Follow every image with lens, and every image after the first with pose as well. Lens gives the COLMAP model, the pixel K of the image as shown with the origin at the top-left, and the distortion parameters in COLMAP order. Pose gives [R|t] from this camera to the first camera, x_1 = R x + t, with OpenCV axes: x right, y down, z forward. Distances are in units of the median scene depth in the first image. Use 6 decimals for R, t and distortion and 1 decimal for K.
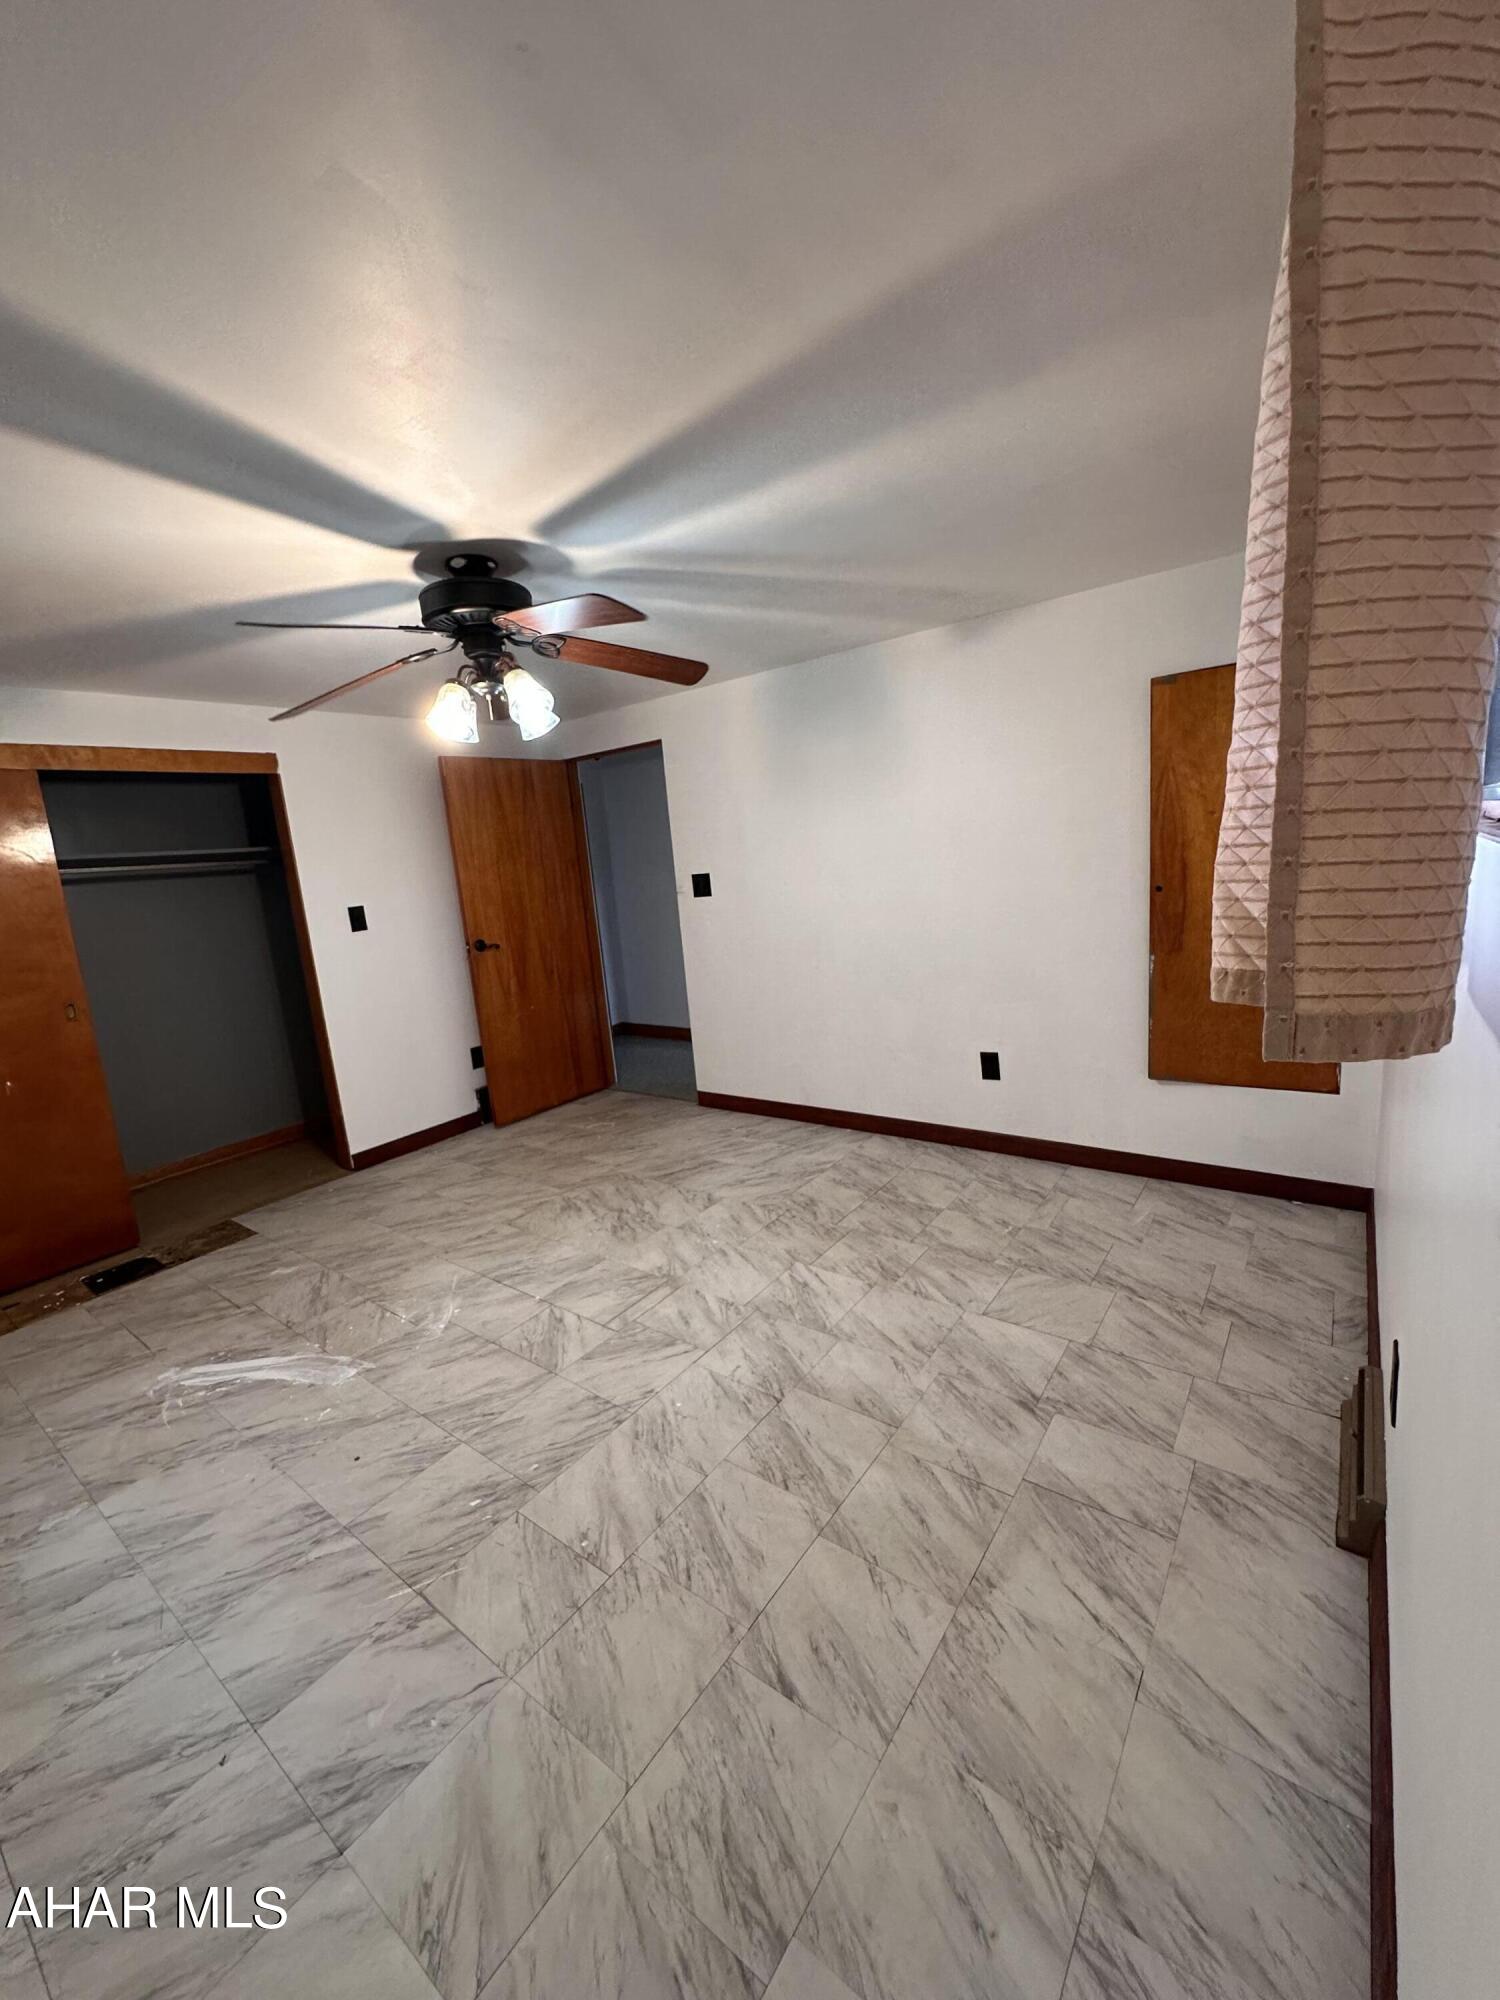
lens RADIAL K [[795.0, 0, 751.5], [0, 795.0, 1003.2], [0, 0, 1]] dist [-0.003777, 0.000883]
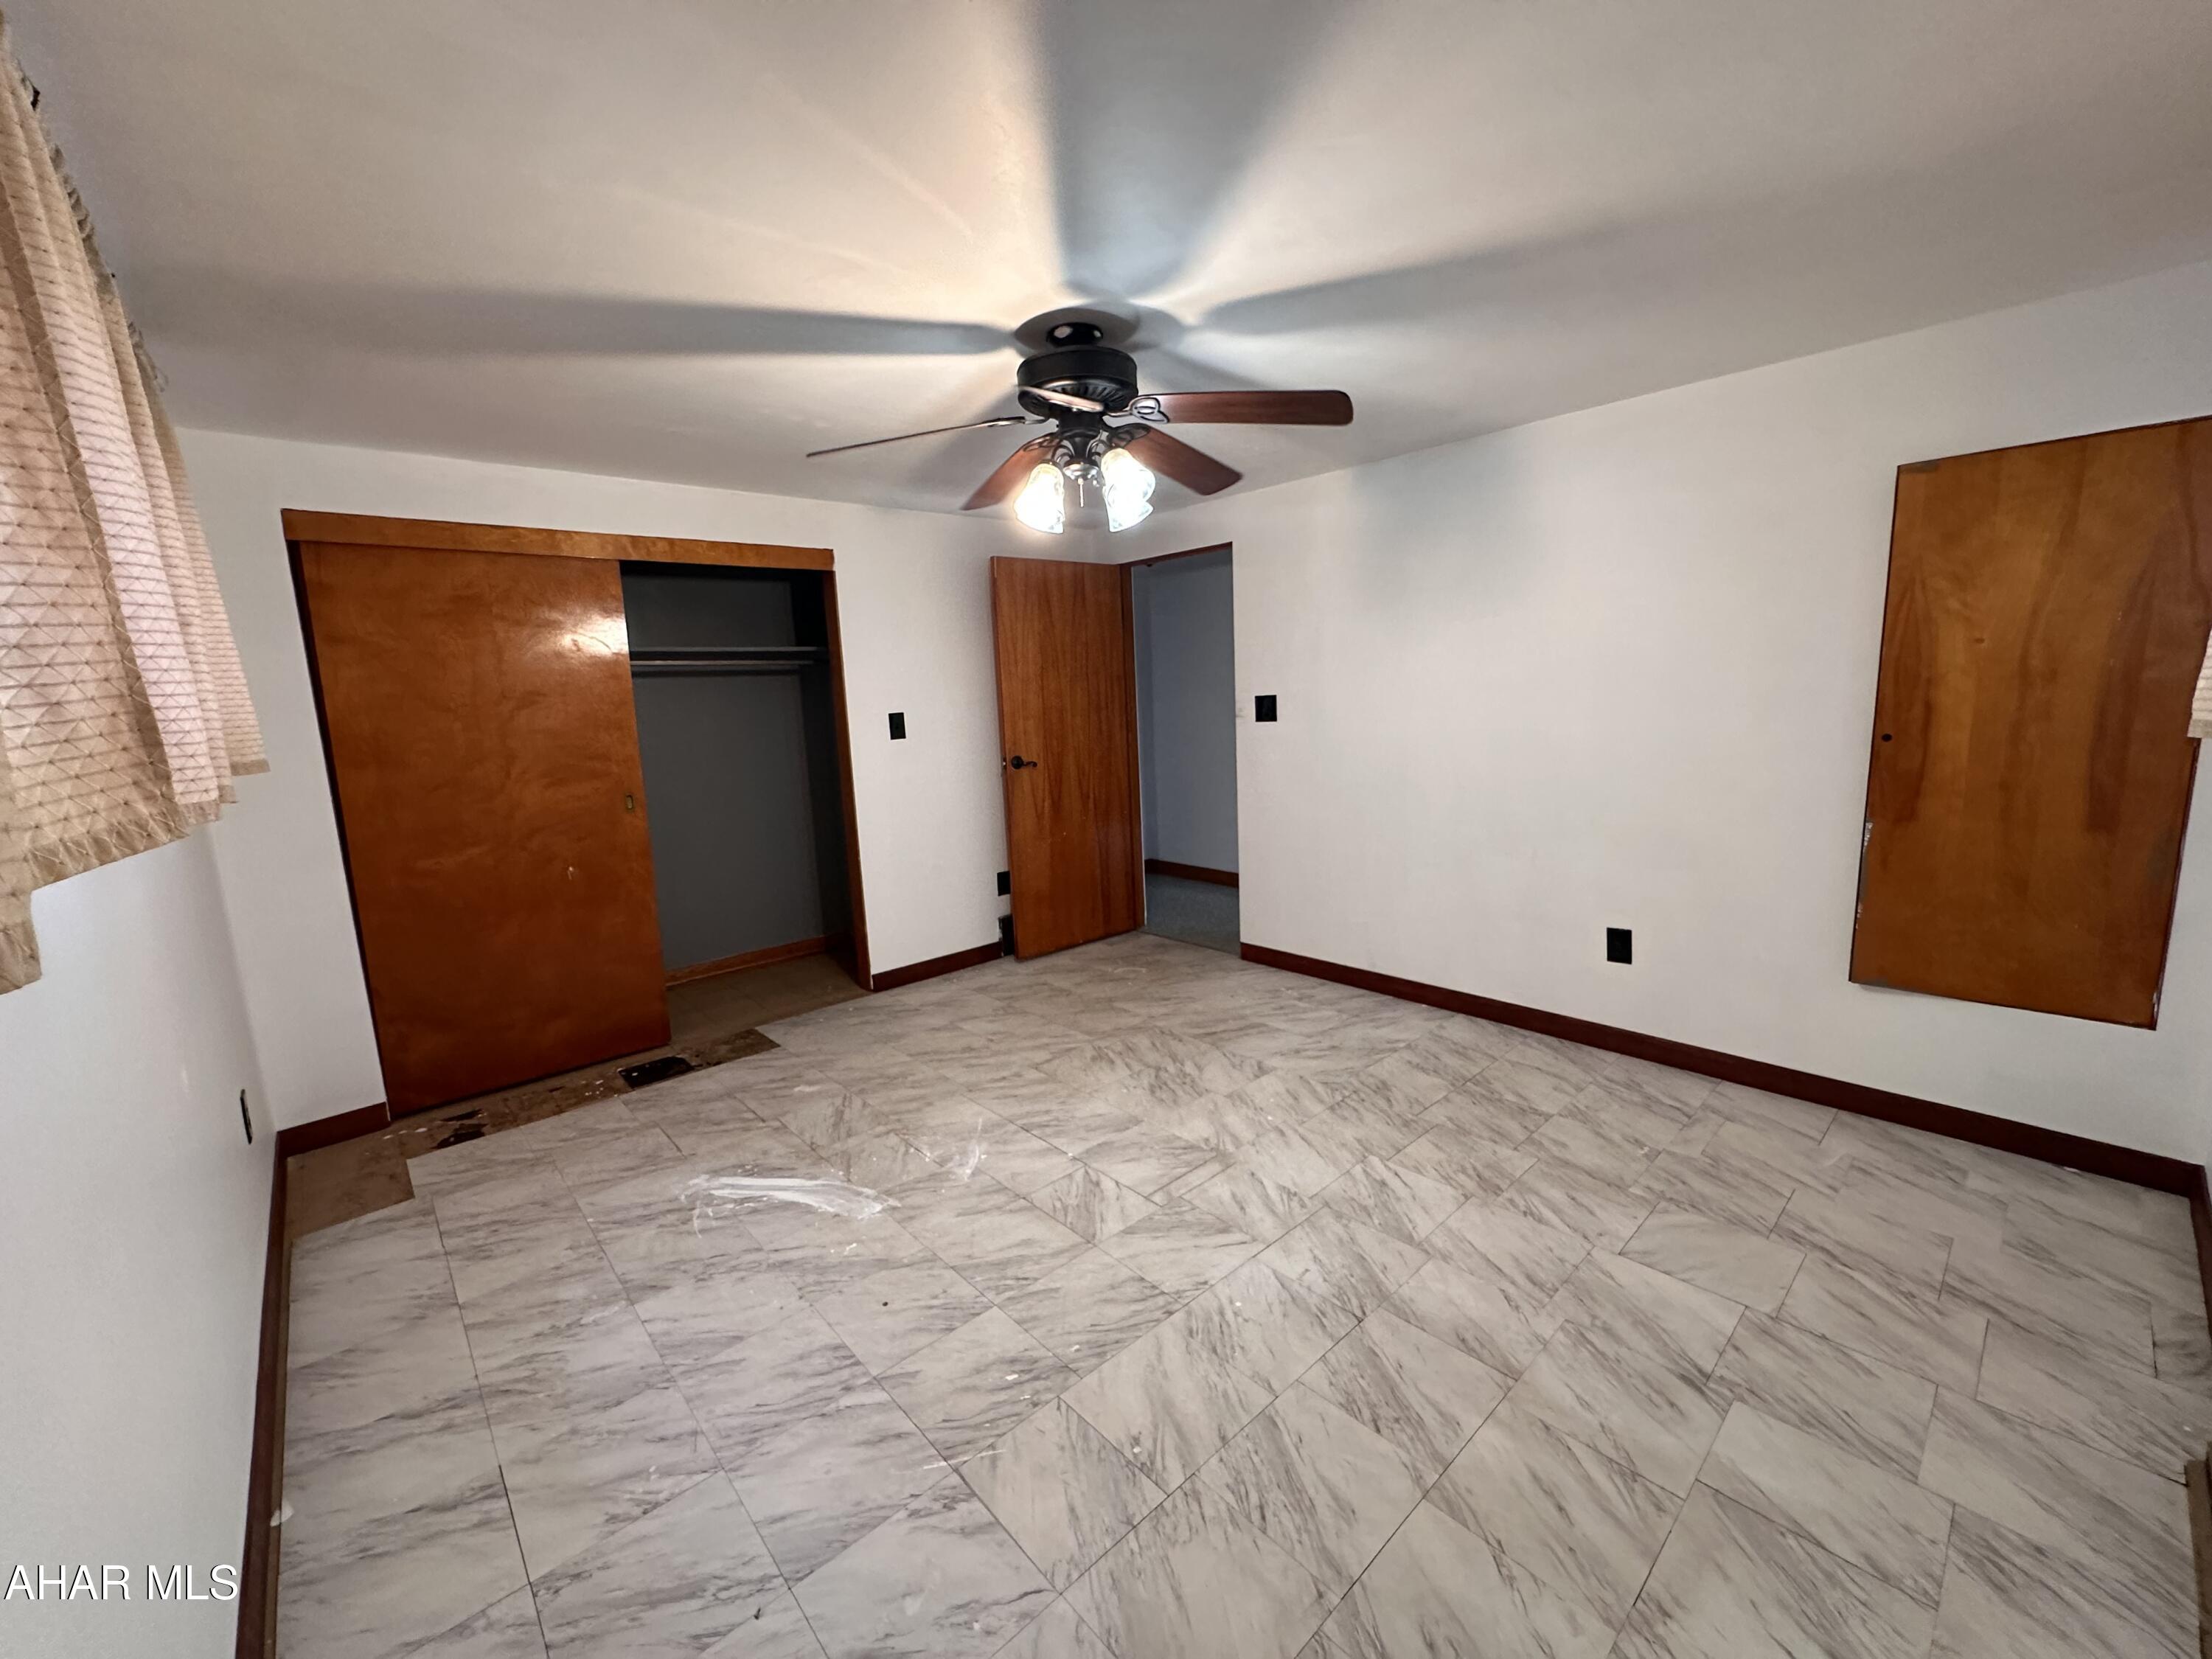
lens RADIAL K [[879.2, 0, 1106.8], [0, 879.2, 836.7], [0, 0, 1]] dist [-0.003777, 0.000883]
pose [[0.980134, 0.073834, -0.184080, -0.081963], [-0.075477, 0.997146, -0.001922, 0.013571], [0.183413, 0.015778, 0.982909, 0.031208]]
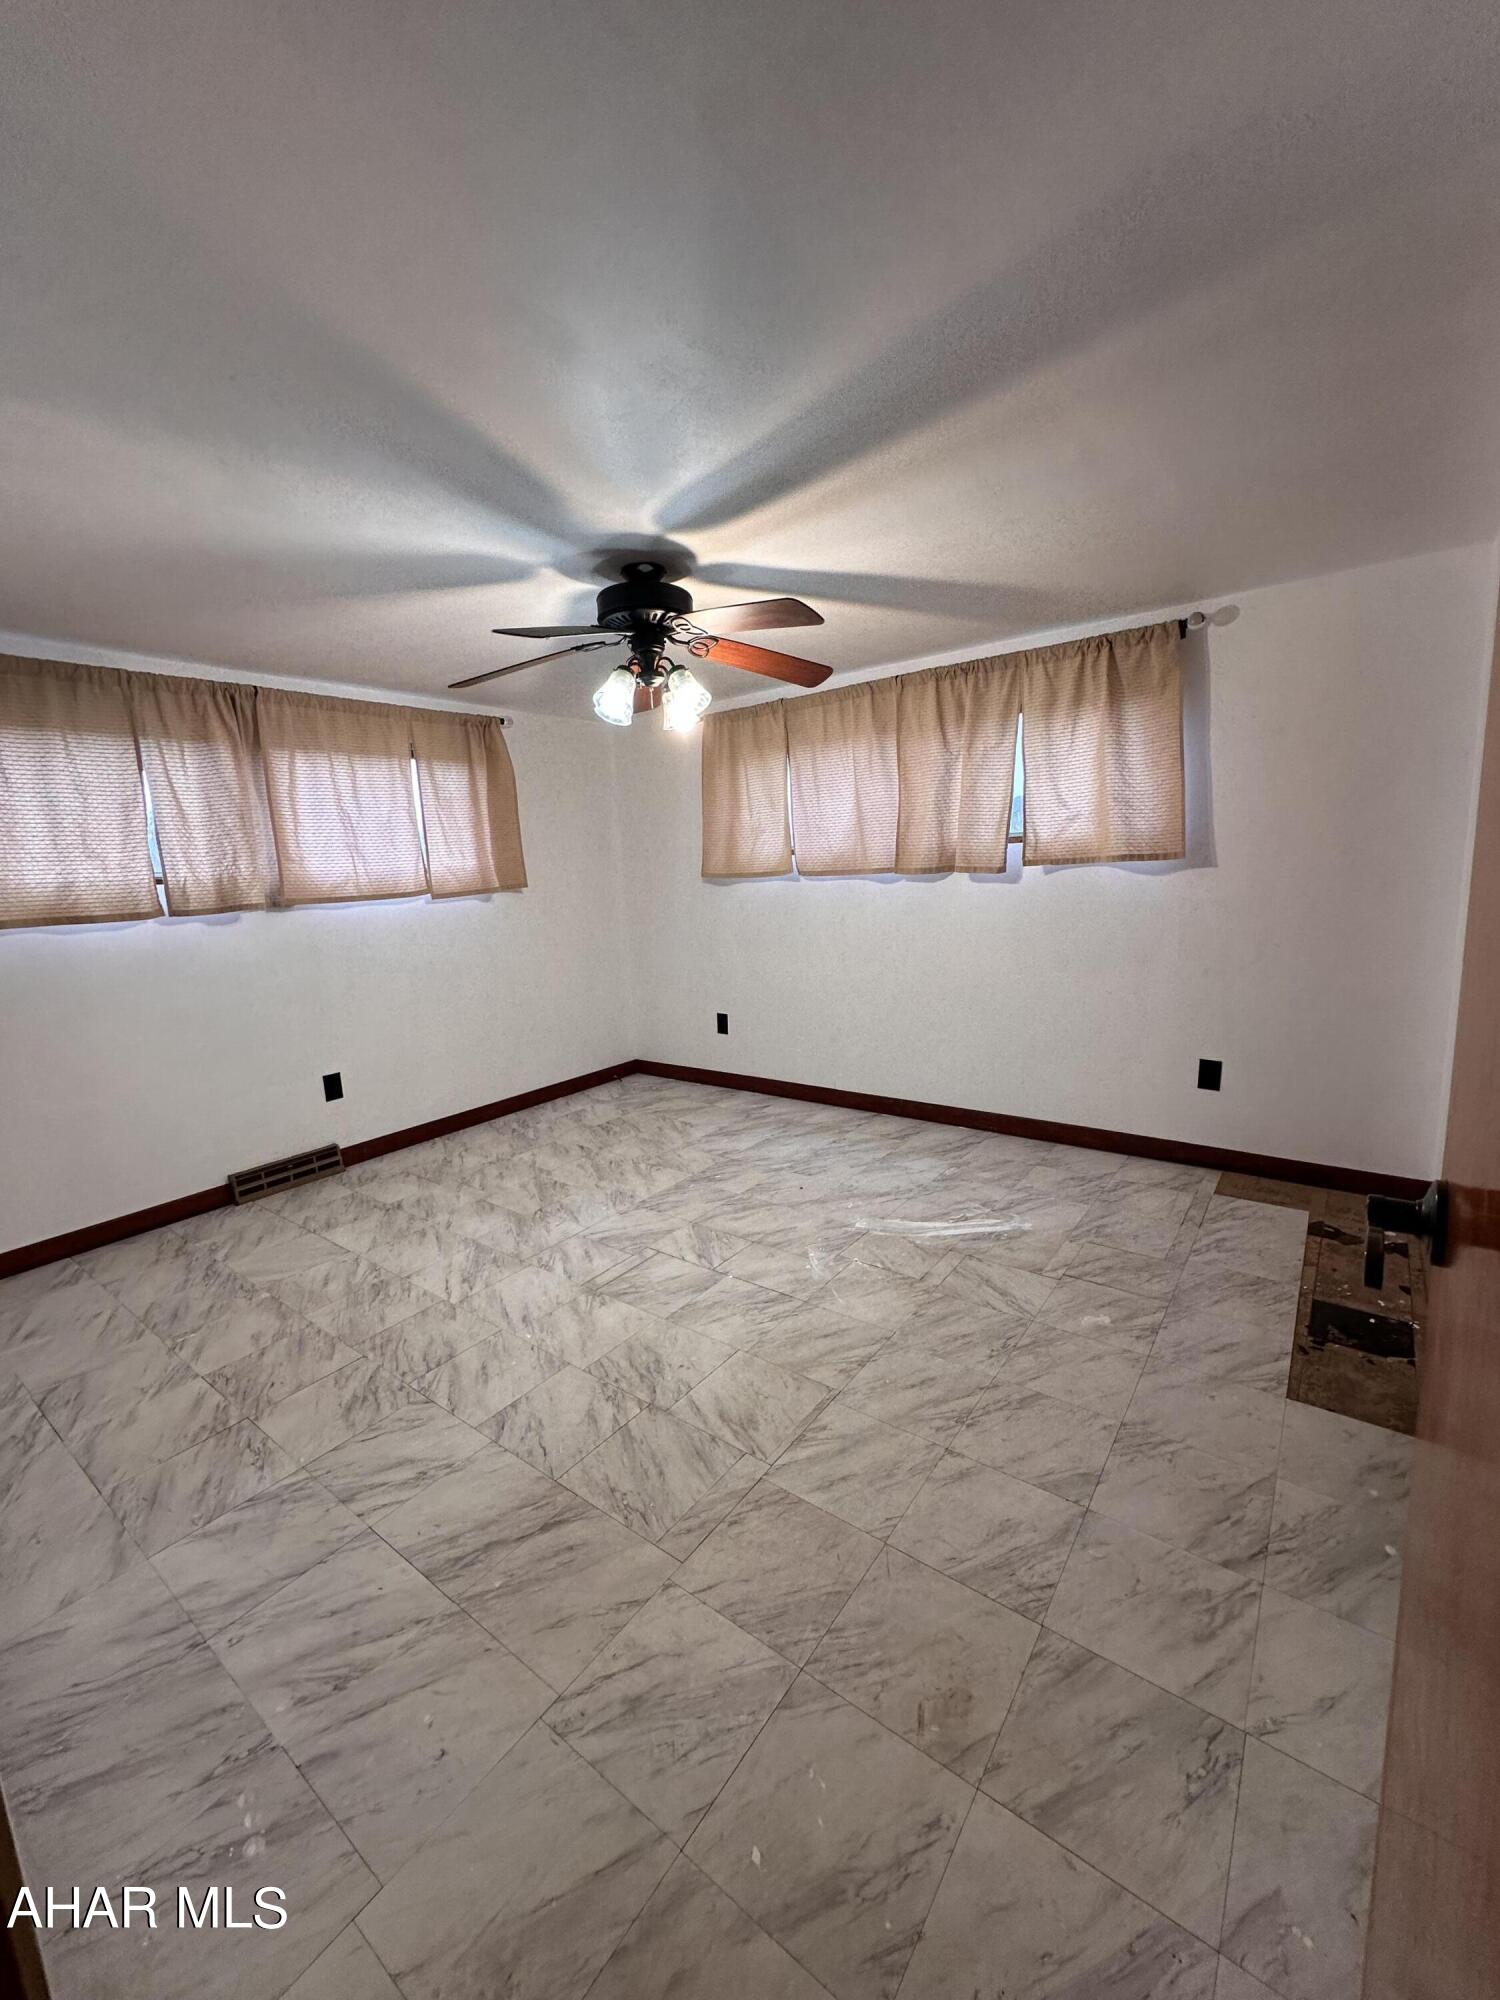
lens RADIAL K [[795.0, 0, 764.5], [0, 795.0, 987.7], [0, 0, 1]] dist [-0.003777, 0.000883]
pose [[-0.991503, 0.129651, 0.010641, -0.411652], [0.125668, 0.933469, 0.335923, -0.323050], [0.033620, 0.334405, -0.941830, 2.025366]]
